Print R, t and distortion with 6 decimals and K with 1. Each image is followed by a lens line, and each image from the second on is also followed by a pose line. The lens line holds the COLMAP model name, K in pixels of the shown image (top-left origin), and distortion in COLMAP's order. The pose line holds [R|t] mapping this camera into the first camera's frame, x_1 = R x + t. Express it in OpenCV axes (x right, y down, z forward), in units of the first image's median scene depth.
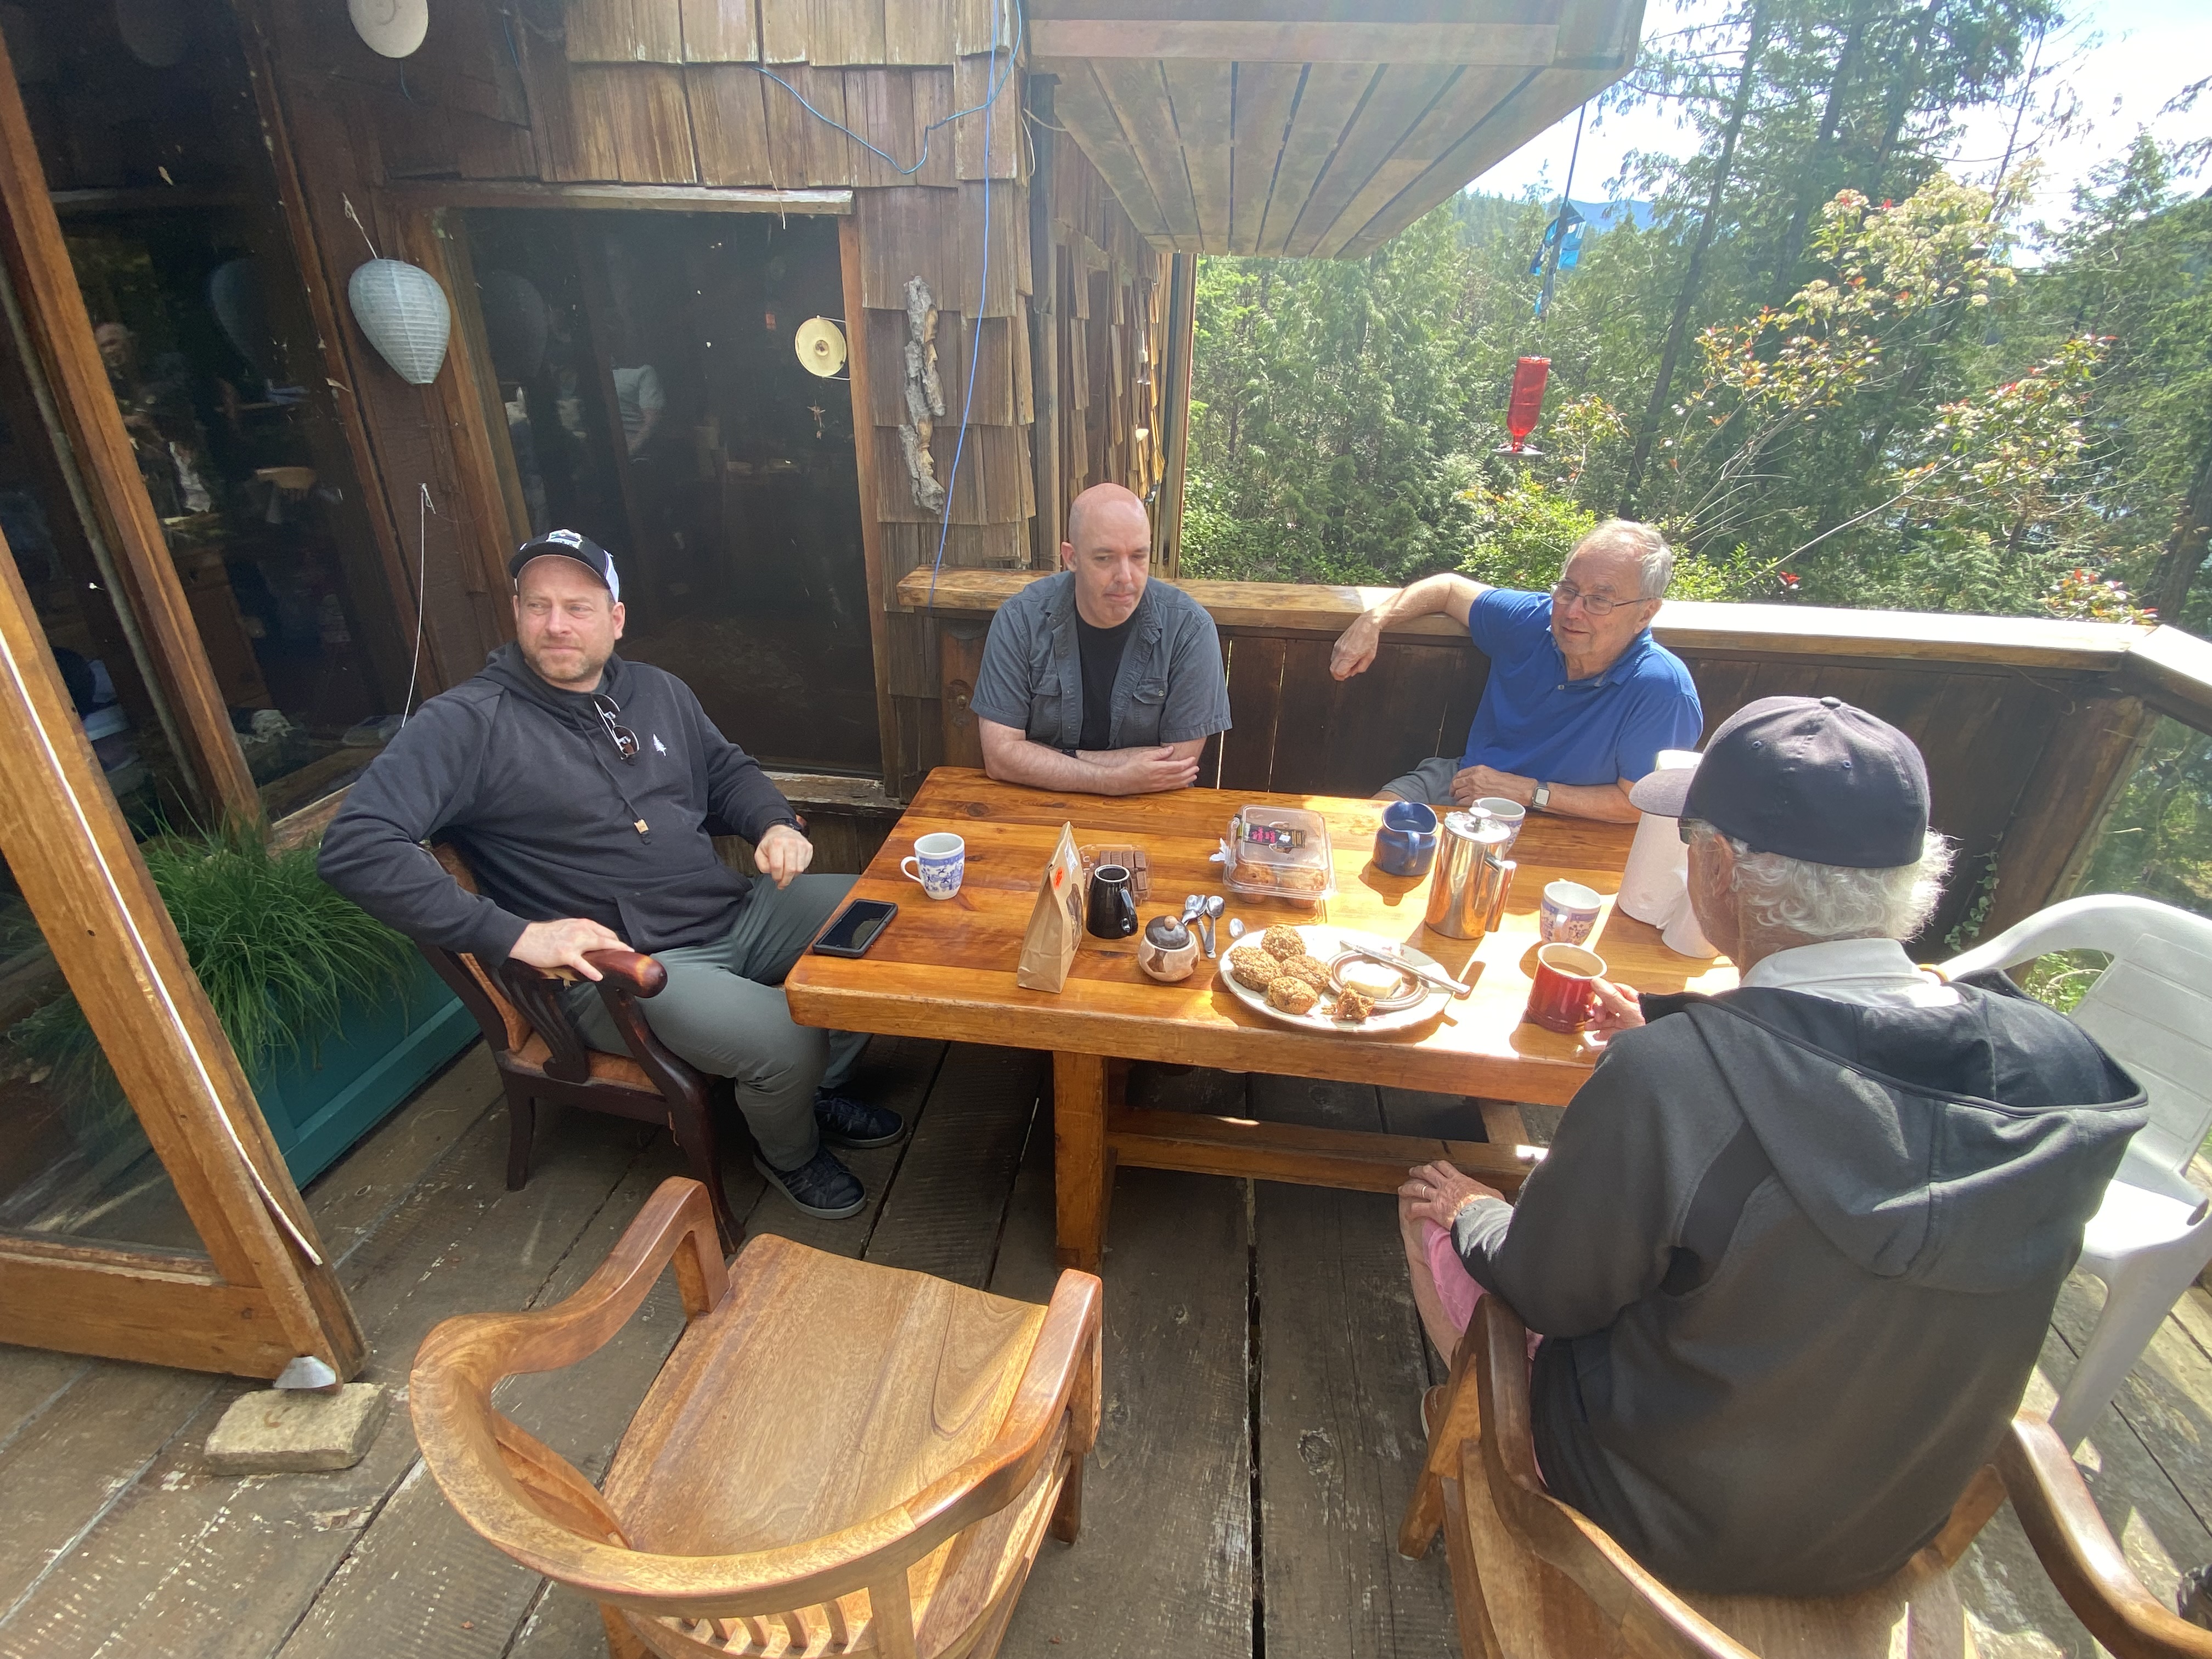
lens RADIAL K [[995.8, 0, 1106.0], [0, 995.8, 829.5], [0, 0, 1]] dist [0.001885, -0.012989]
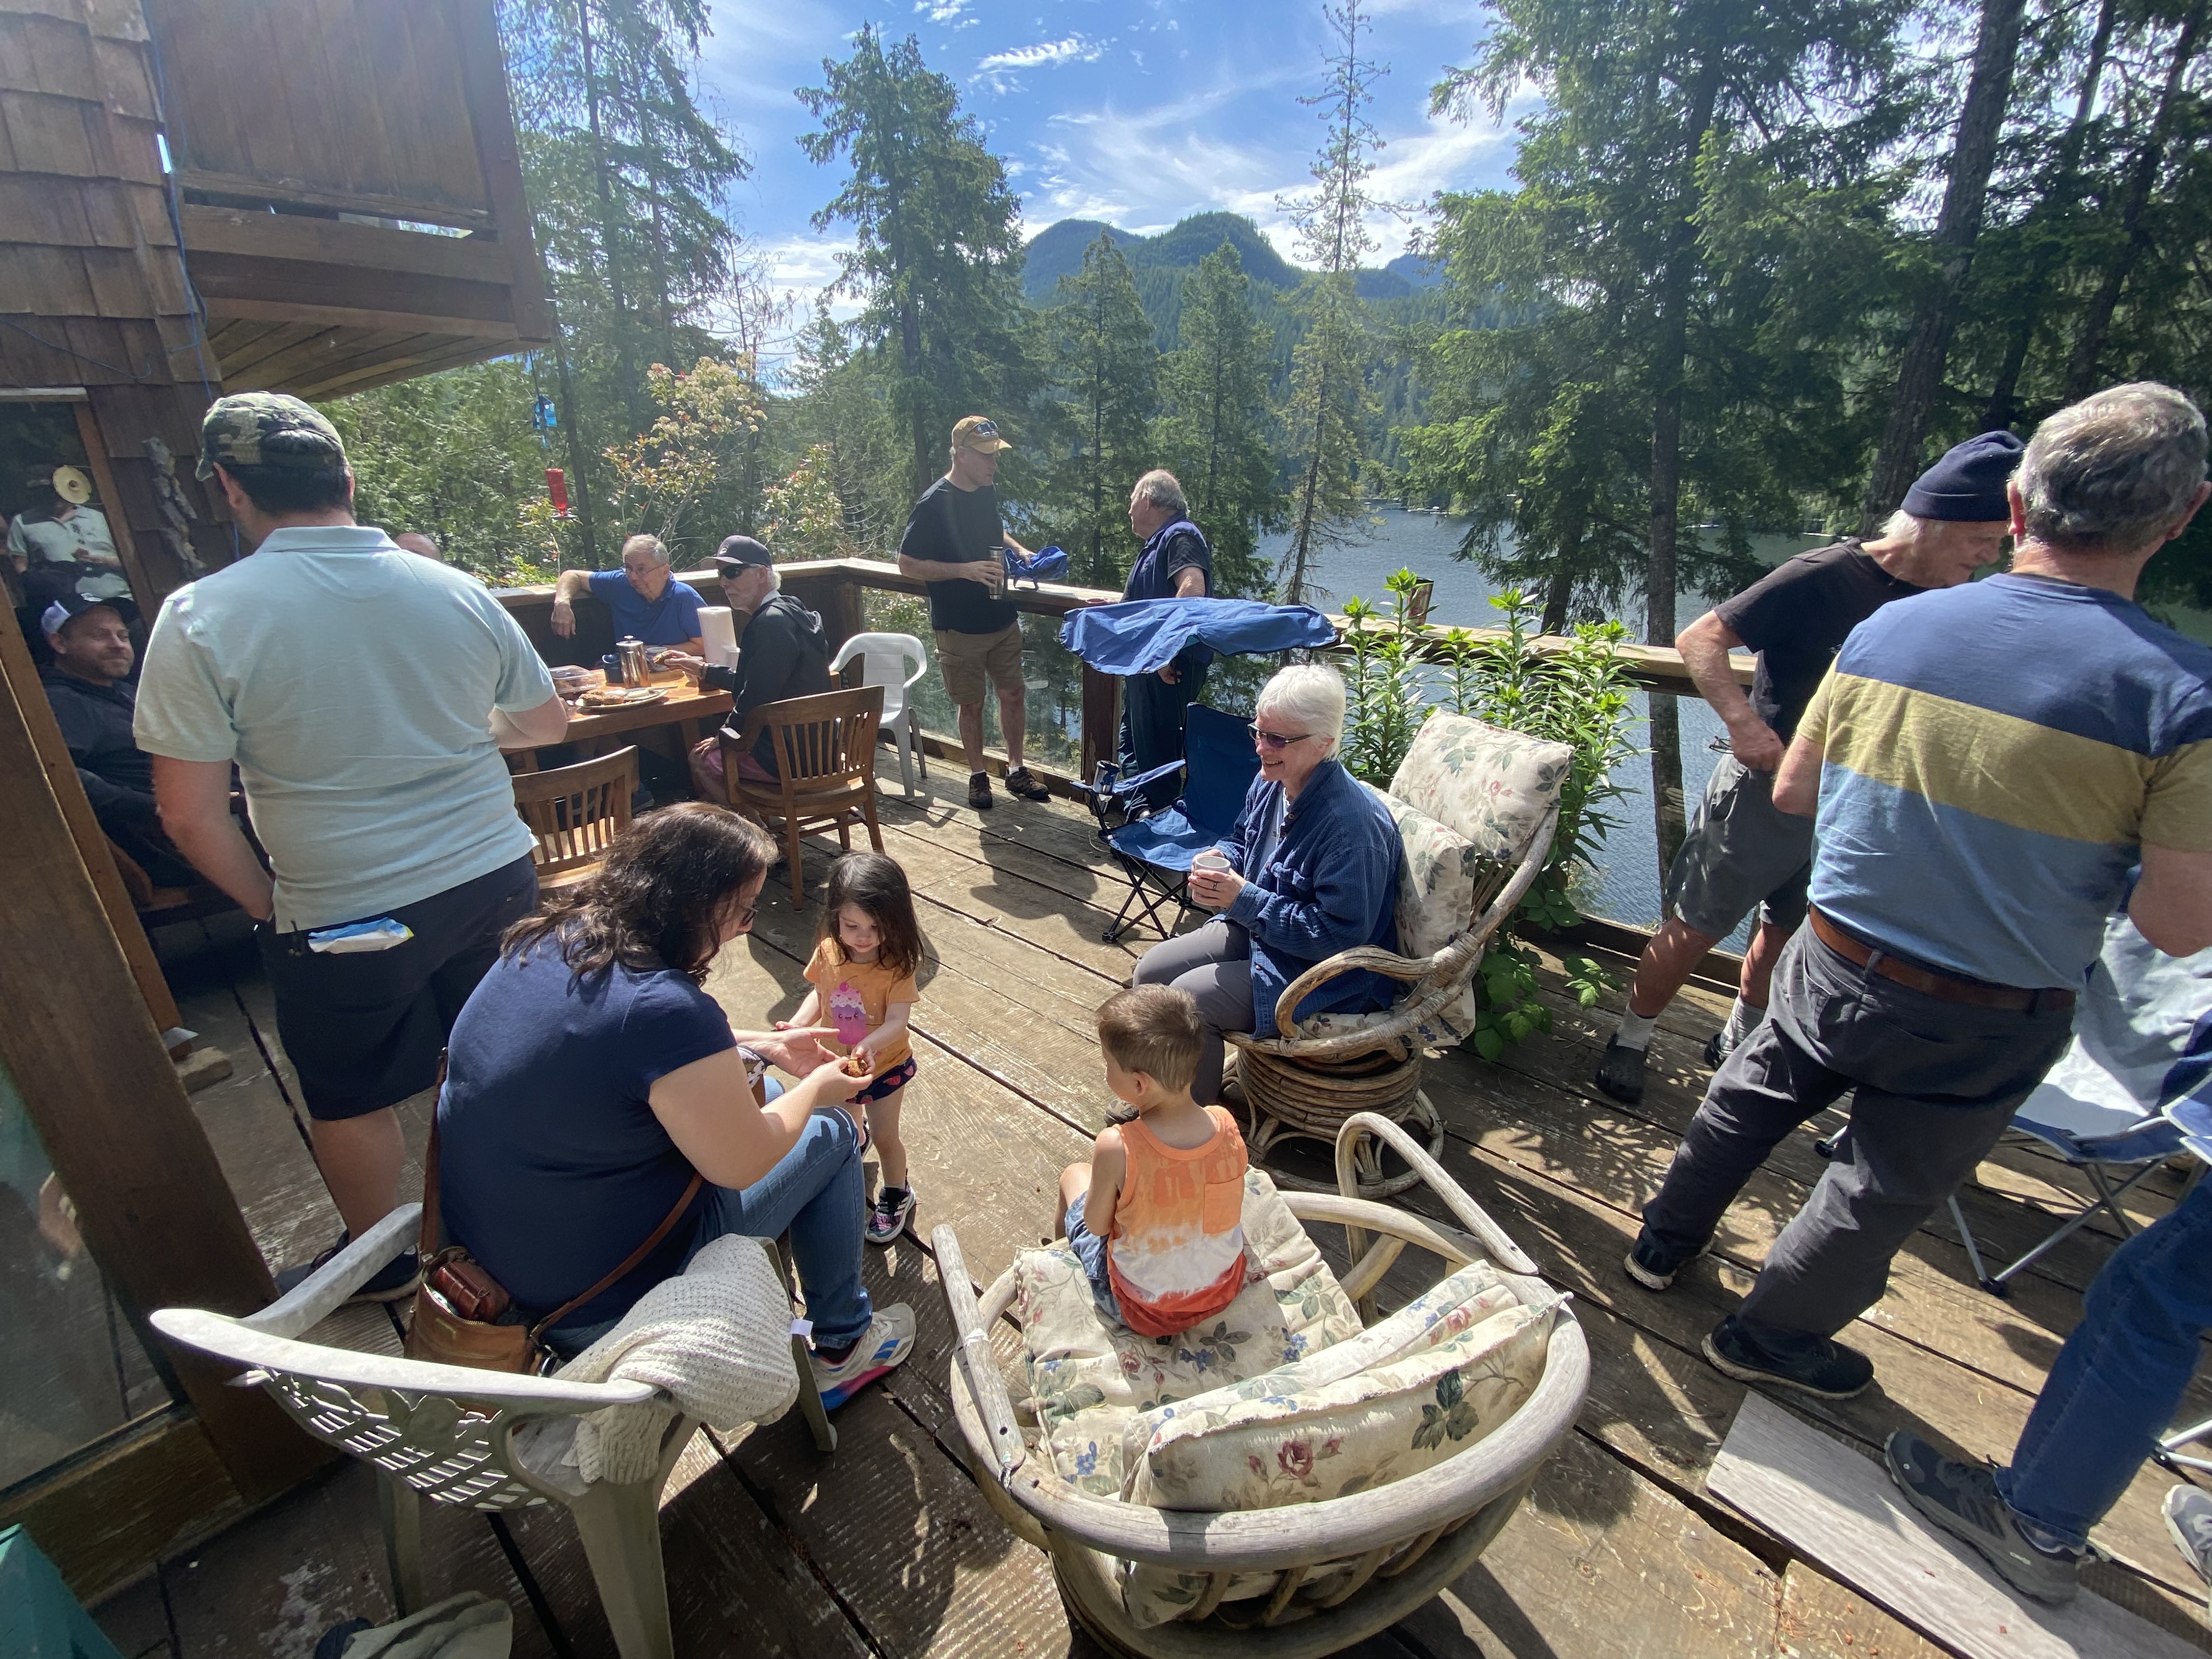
lens RADIAL K [[885.9, 0, 1106.0], [0, 885.9, 829.5], [0, 0, 1]] dist [0.001486, -0.014512]
pose [[0.547360, -0.339789, 0.764814, -0.215902], [0.382463, 0.914416, 0.132534, 0.144847], [-0.744392, 0.219969, 0.630472, -0.298791]]
